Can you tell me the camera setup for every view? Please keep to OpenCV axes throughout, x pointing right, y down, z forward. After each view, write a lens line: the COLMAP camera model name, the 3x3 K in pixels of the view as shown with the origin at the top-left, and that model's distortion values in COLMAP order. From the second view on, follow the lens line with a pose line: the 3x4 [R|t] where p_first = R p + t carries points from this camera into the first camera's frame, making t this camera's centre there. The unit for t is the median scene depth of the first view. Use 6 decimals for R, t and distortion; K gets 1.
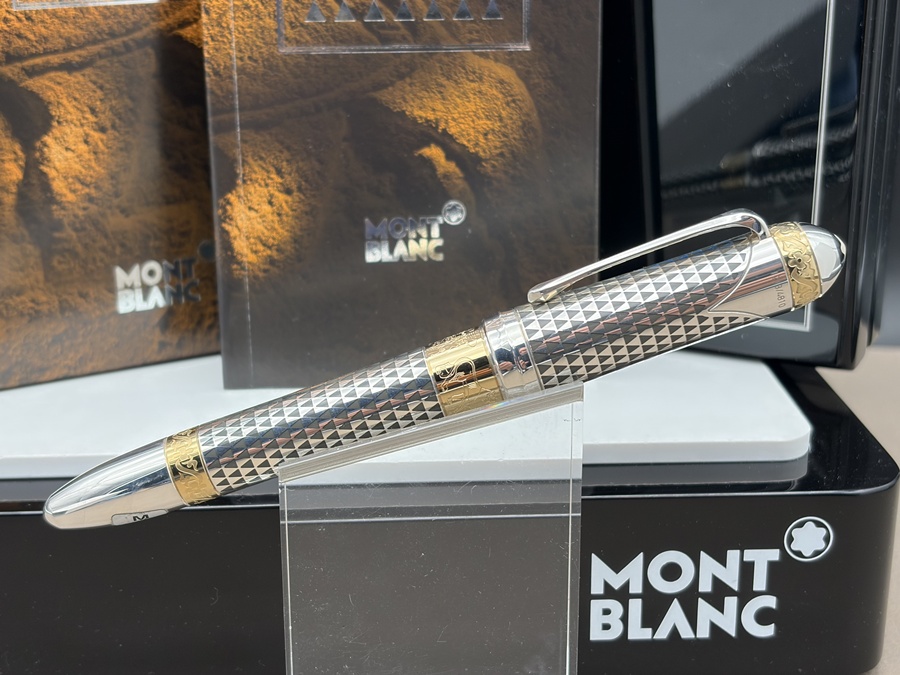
lens RADIAL K [[1344.5, 0, 454.3], [0, 1344.5, 338.1], [0, 0, 1]] dist [0.265572, -1.206523]
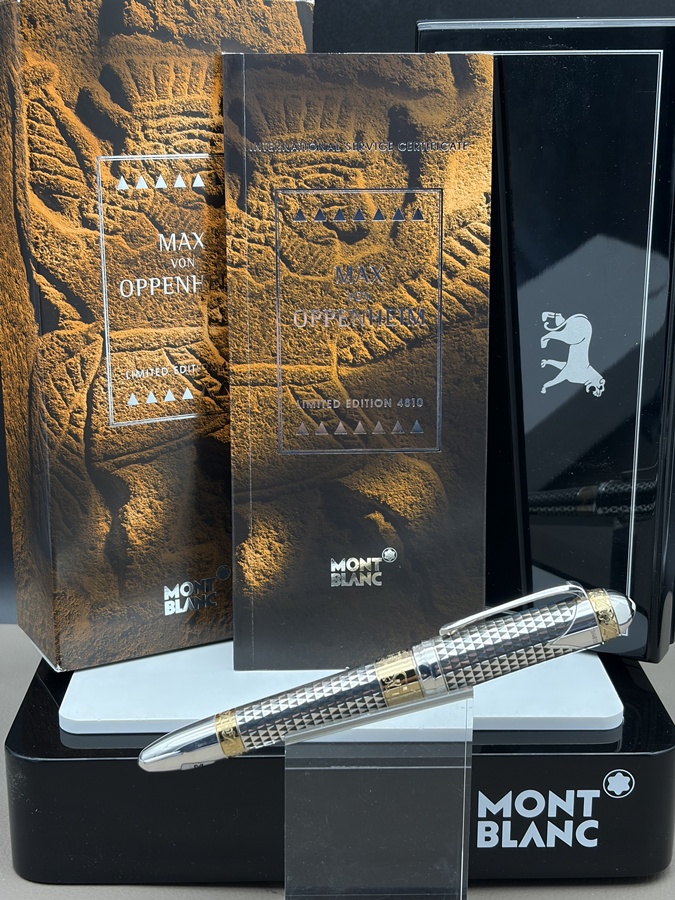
lens RADIAL K [[1344.5, 0, 336.9], [0, 1344.5, 451.1], [0, 0, 1]] dist [0.265572, -1.206523]
pose [[0.999771, 0.014857, -0.015403, -0.040055], [-0.015647, 0.998499, -0.052491, -0.137113], [0.014600, 0.052720, 0.998503, -0.546297]]
